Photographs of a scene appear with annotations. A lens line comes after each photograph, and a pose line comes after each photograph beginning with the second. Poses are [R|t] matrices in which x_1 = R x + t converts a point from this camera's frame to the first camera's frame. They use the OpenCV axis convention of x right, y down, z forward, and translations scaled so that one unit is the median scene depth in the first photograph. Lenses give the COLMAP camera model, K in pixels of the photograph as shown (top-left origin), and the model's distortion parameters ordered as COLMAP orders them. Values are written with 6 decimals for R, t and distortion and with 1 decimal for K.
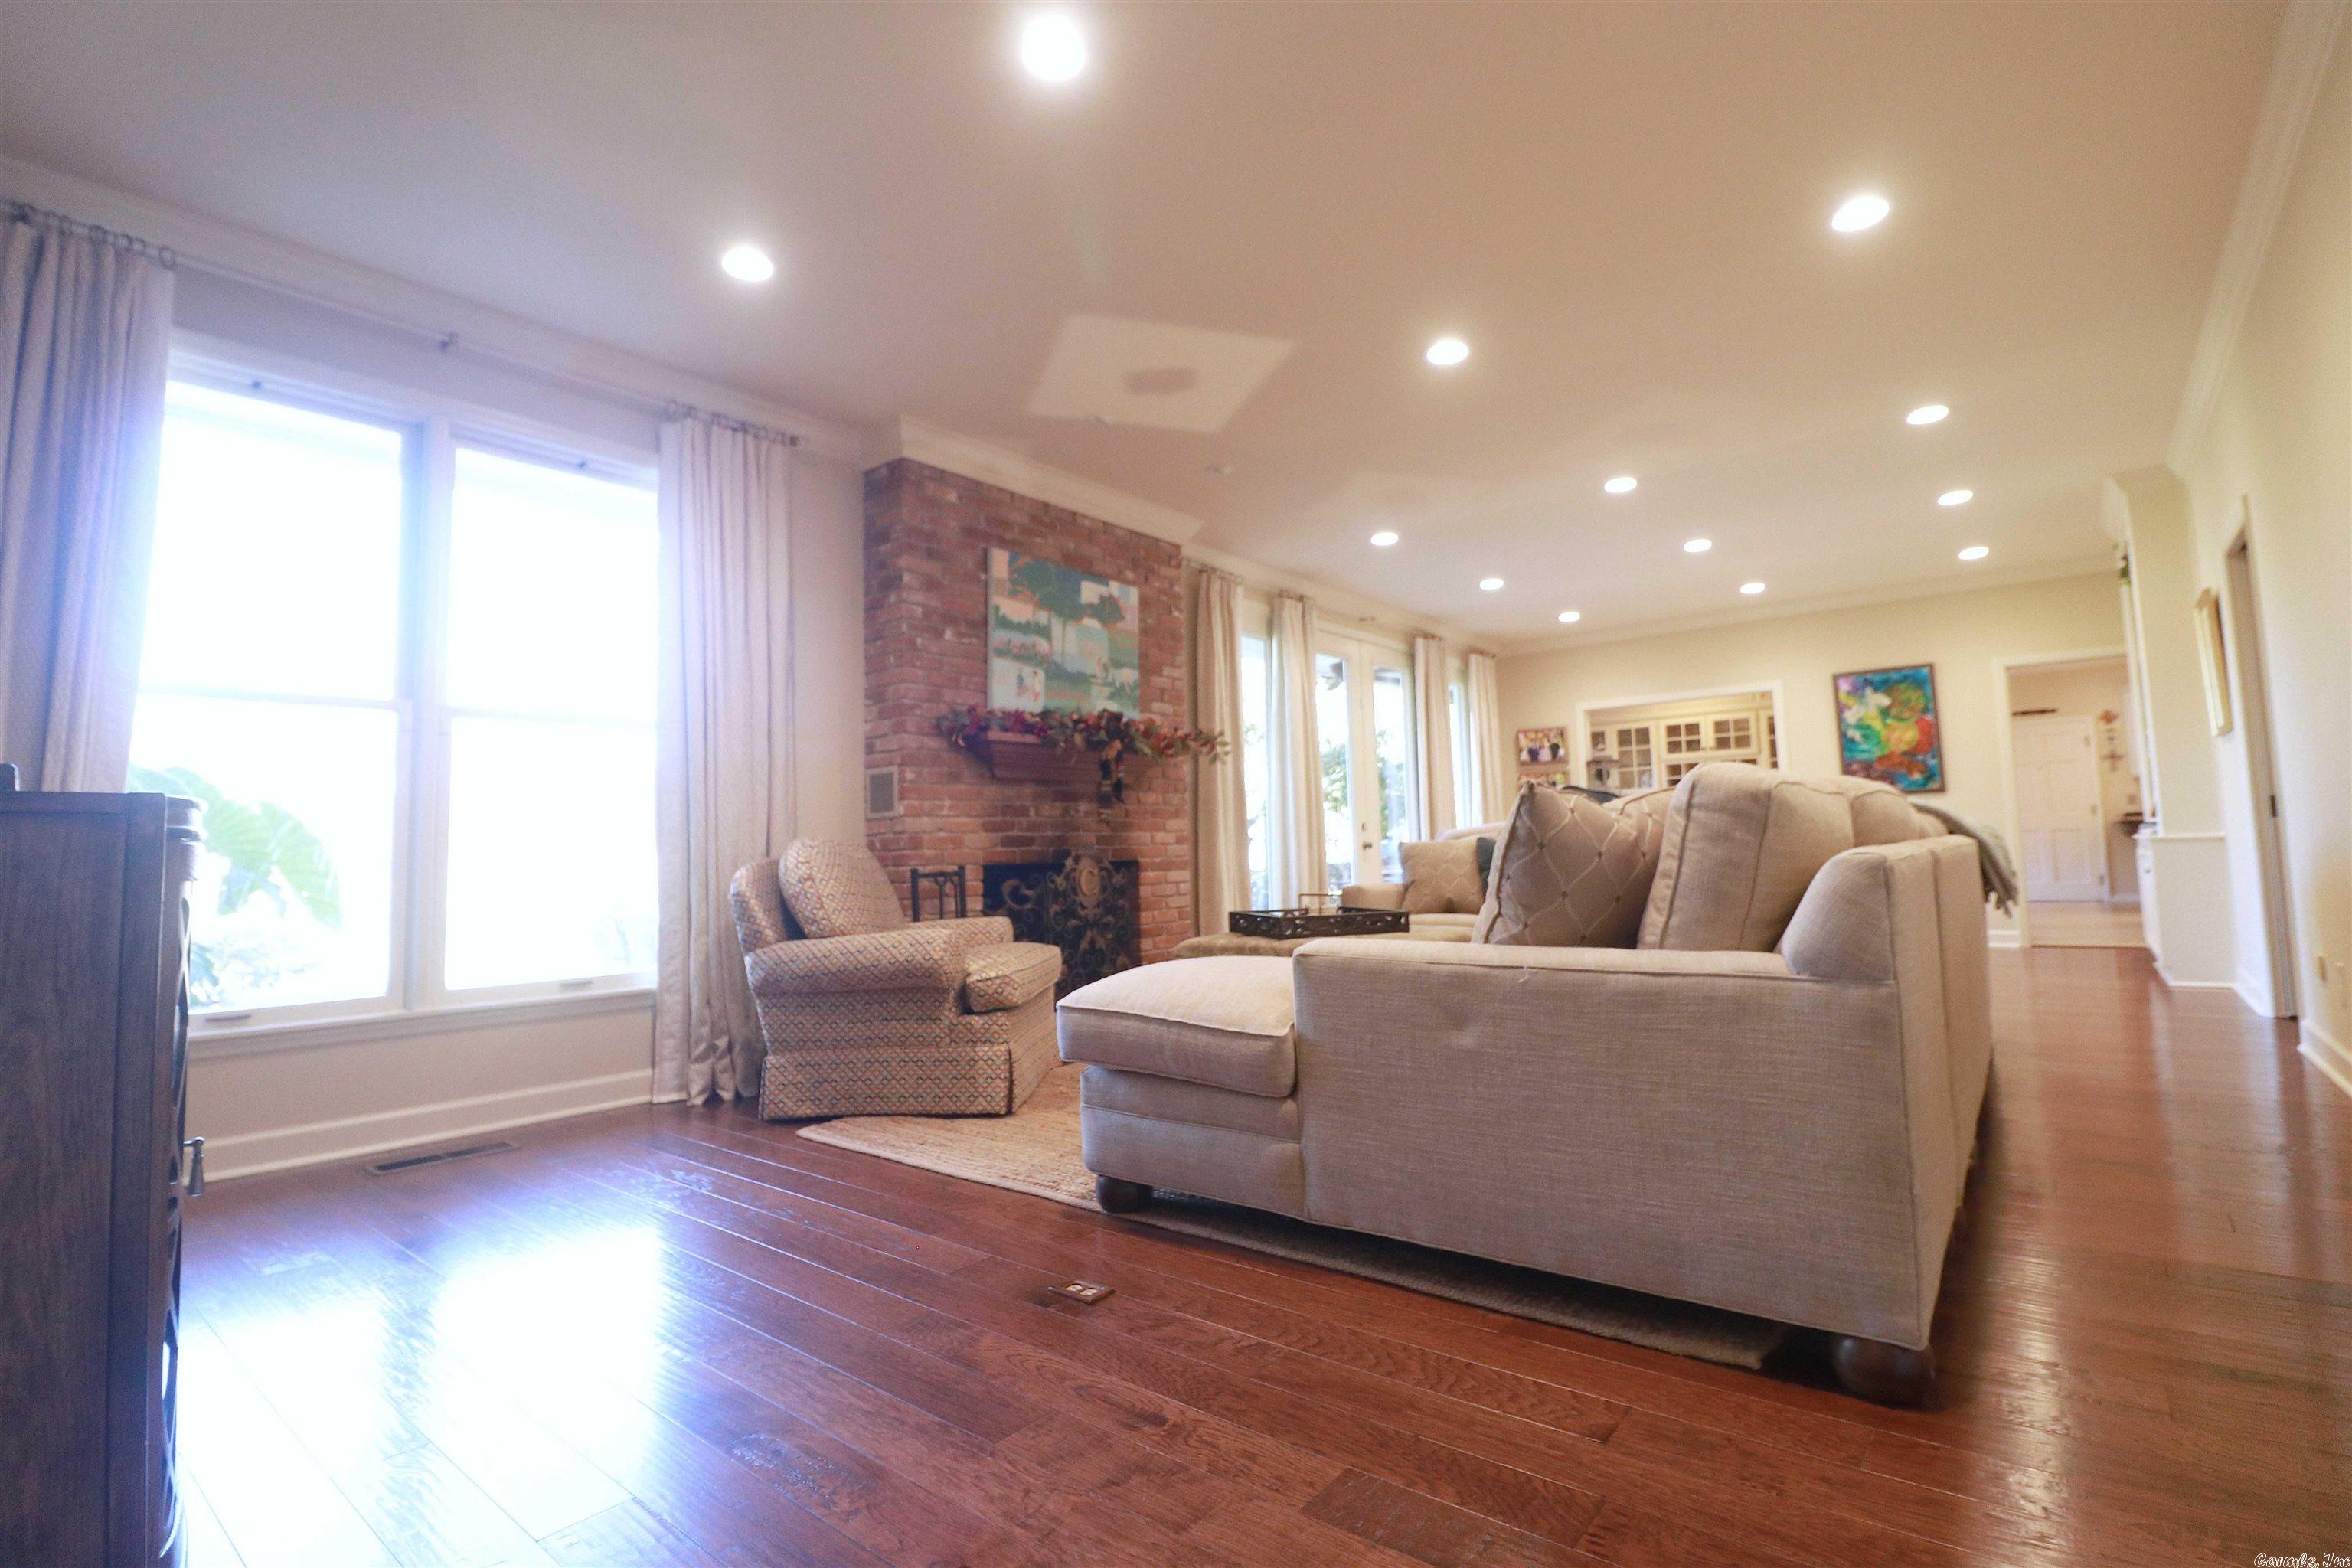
lens RADIAL K [[1083.7, 0, 1183.0], [0, 1083.7, 759.0], [0, 0, 1]] dist [-0.000551, -0.000289]
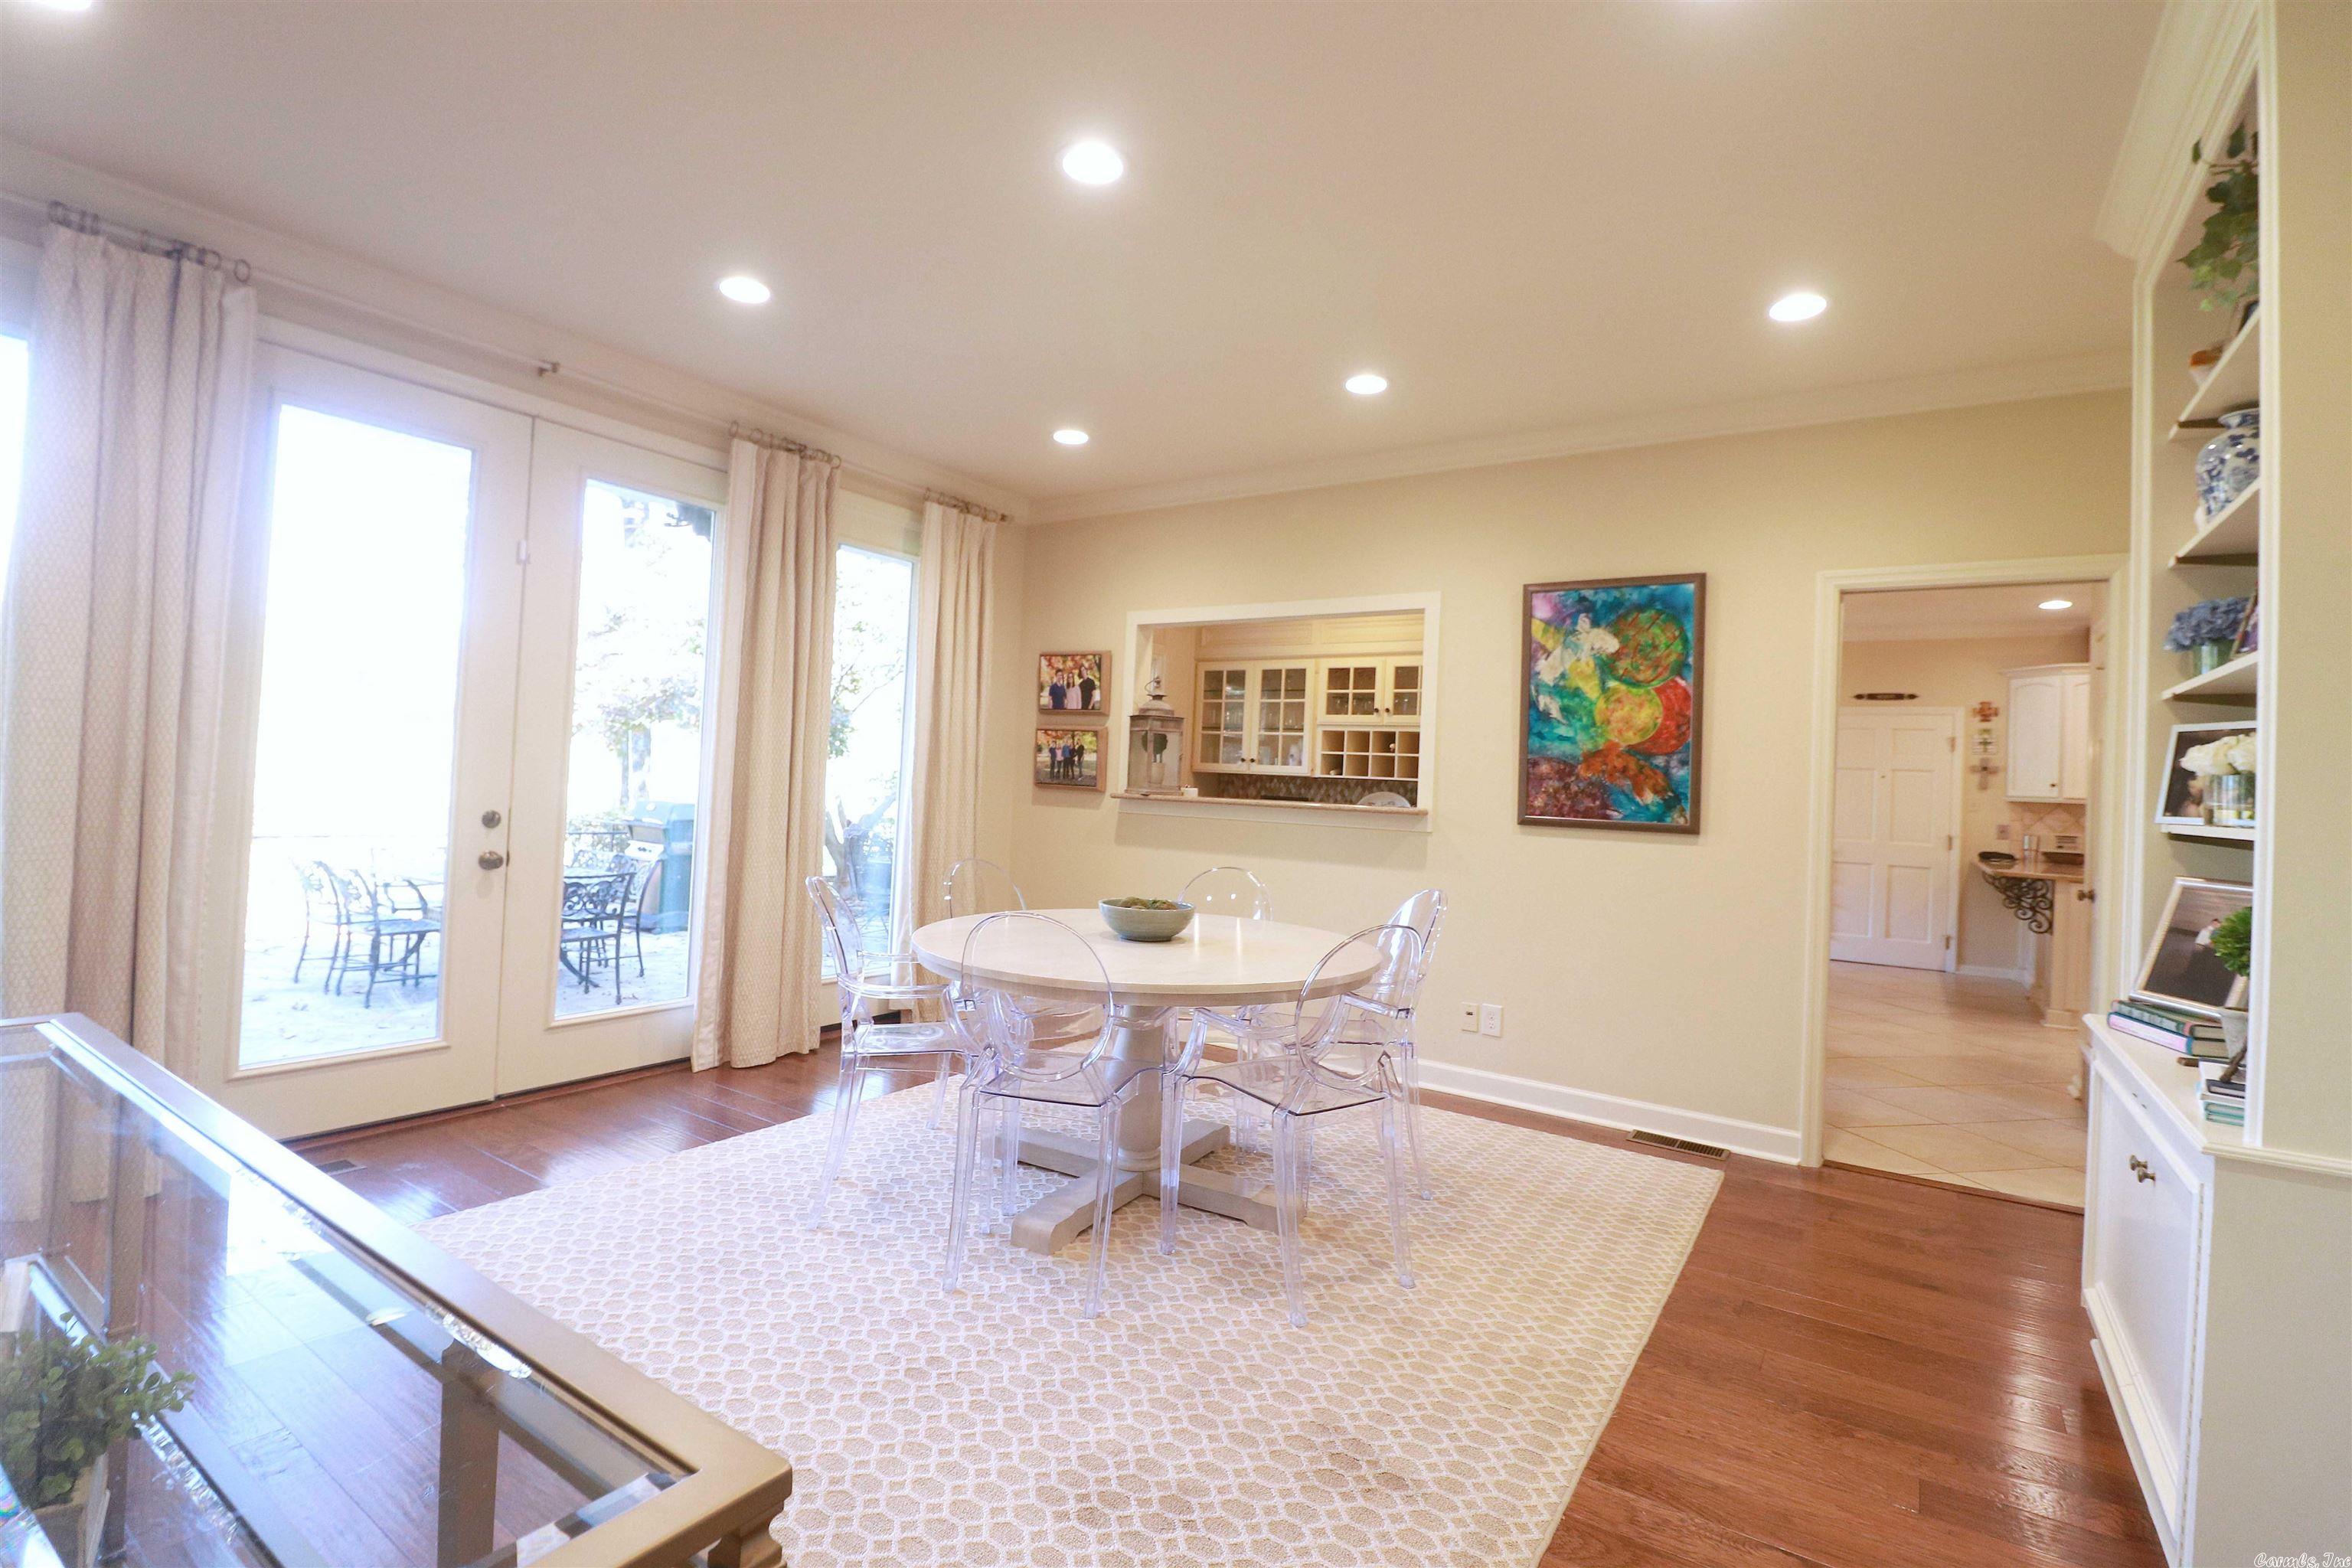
lens RADIAL K [[1078.3, 0, 1172.9], [0, 1078.3, 755.9], [0, 0, 1]] dist [-0.004730, -0.001225]
pose [[0.993529, 0.075794, 0.084595, 0.603637], [-0.081245, 0.994703, 0.062968, -0.024648], [-0.079374, -0.069433, 0.994424, 0.760878]]
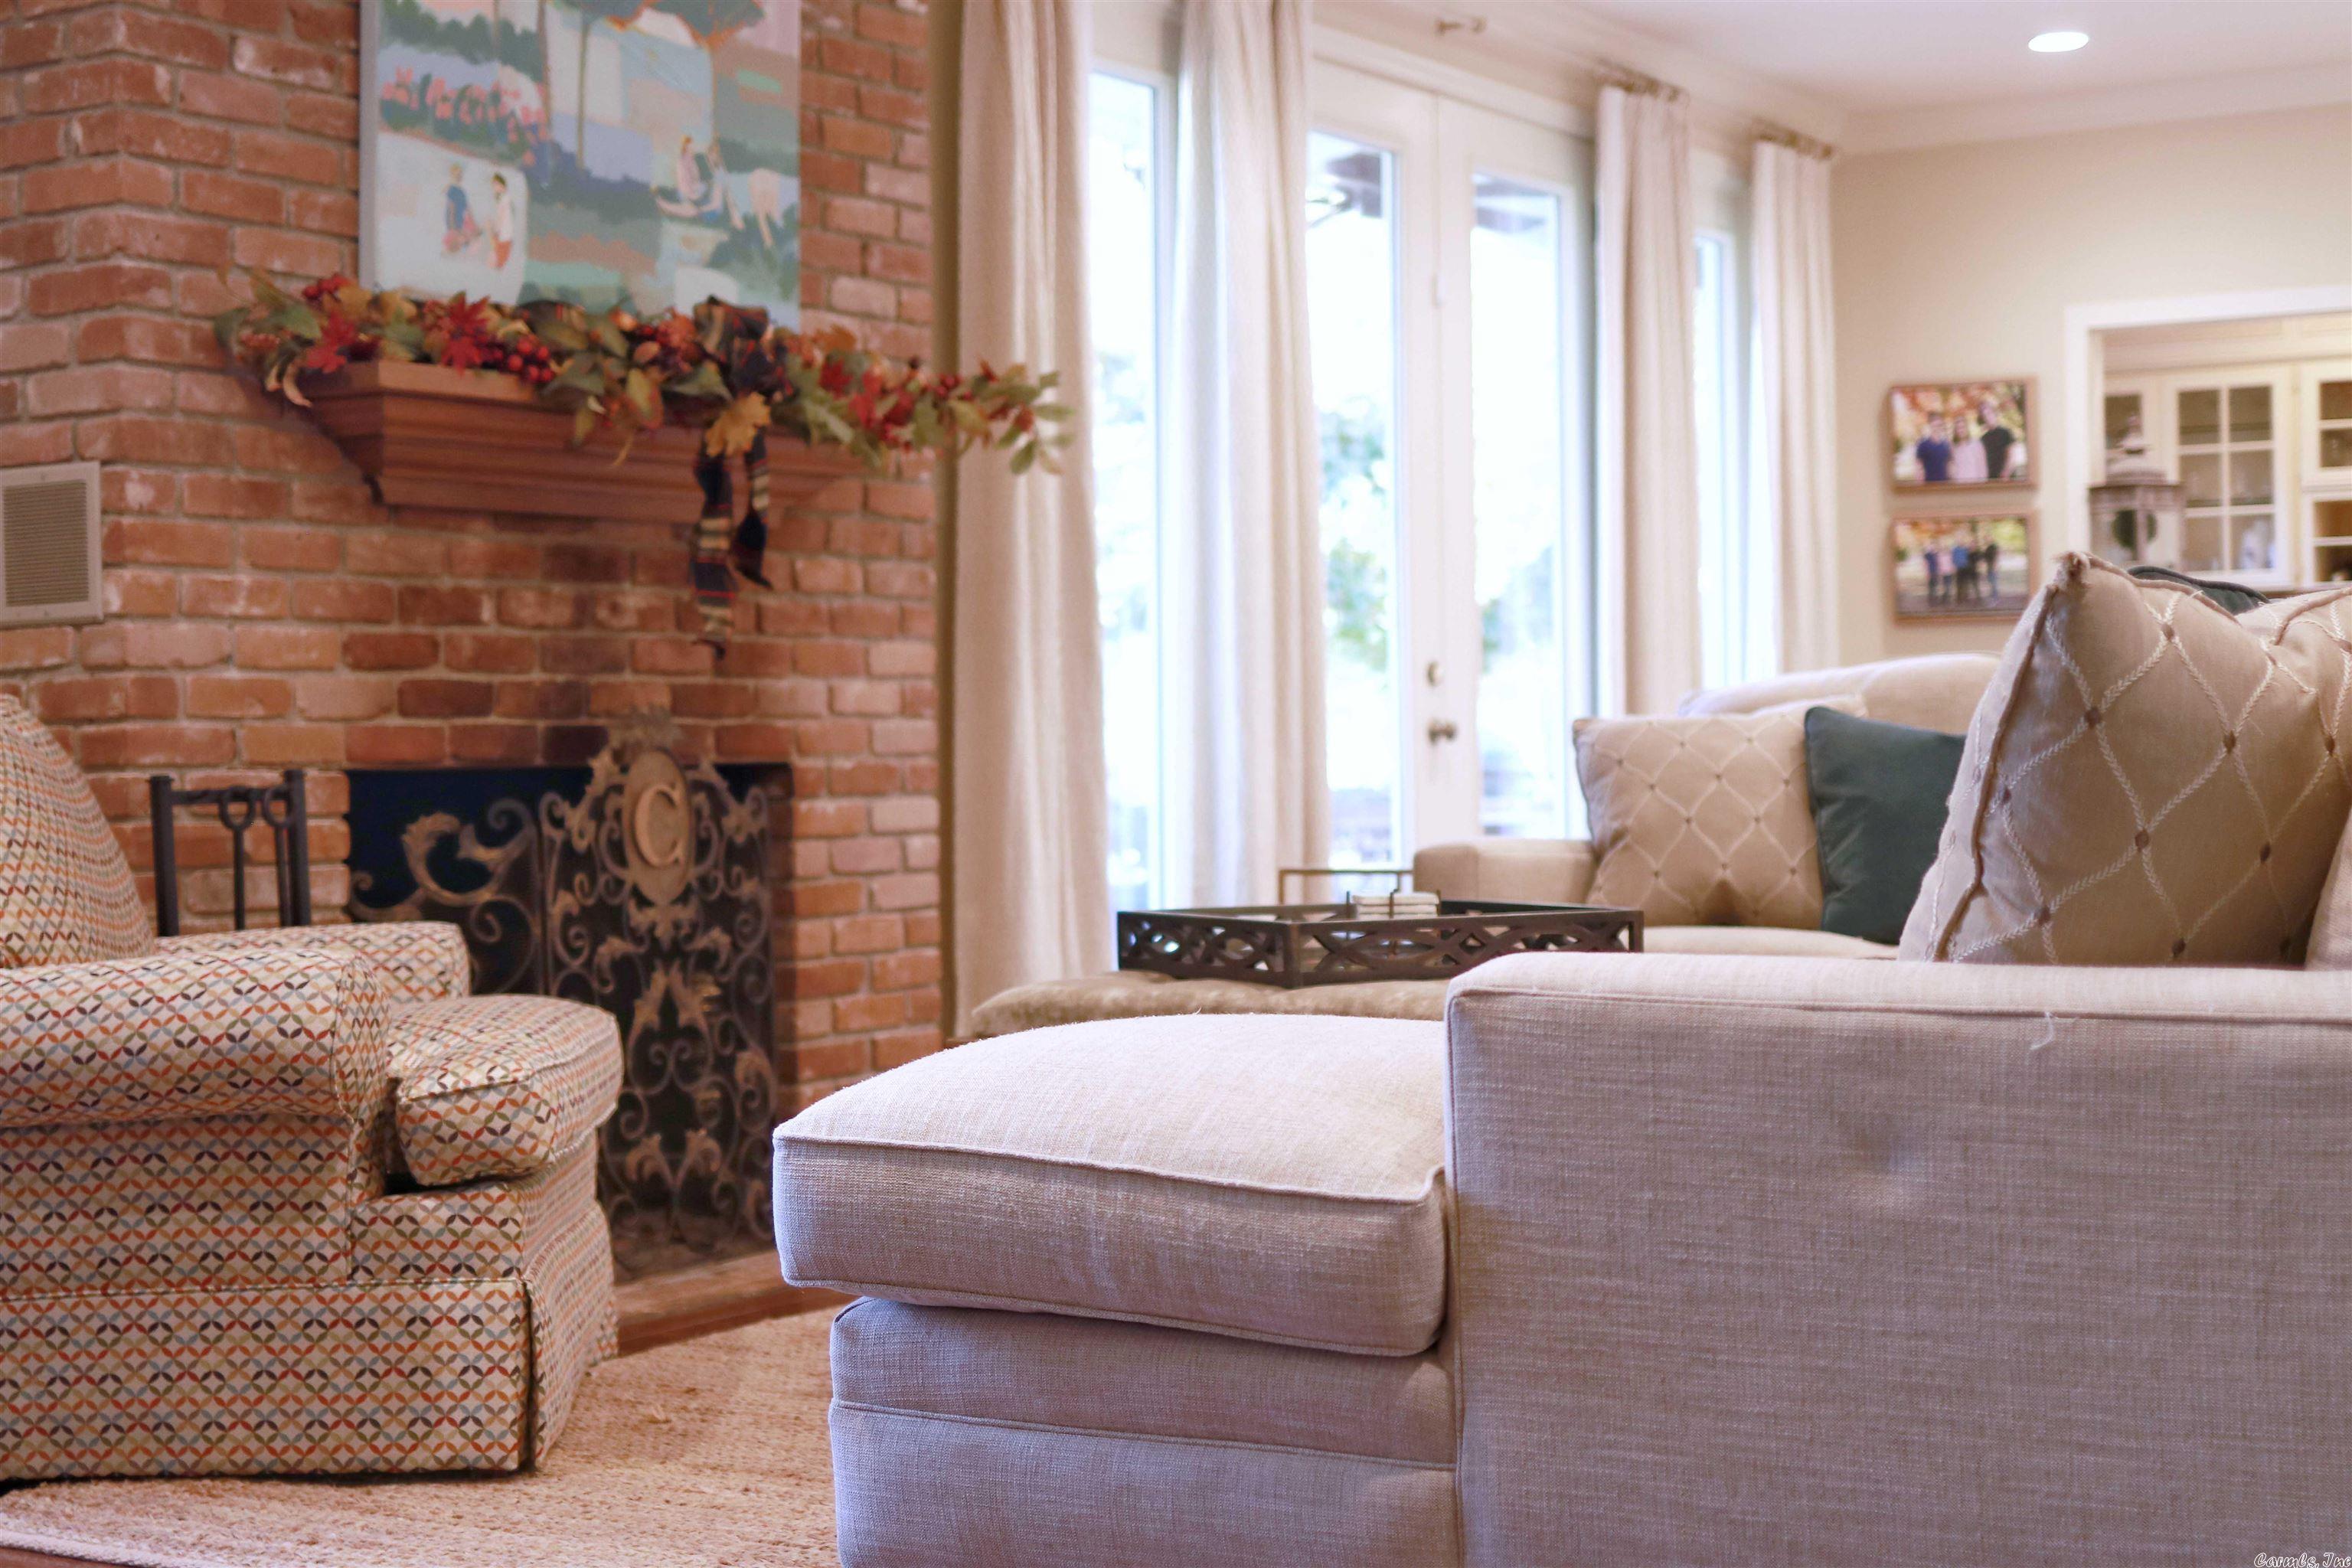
lens RADIAL K [[3688.1, 0, 1176.0], [0, 3688.1, 784.0], [0, 0, 1]] dist [-0.056198, -0.028680]
pose [[0.991794, 0.011689, 0.127309, -0.073962], [-0.023391, 0.995593, 0.090818, -0.004575], [-0.125686, -0.093050, 0.987697, -0.125277]]
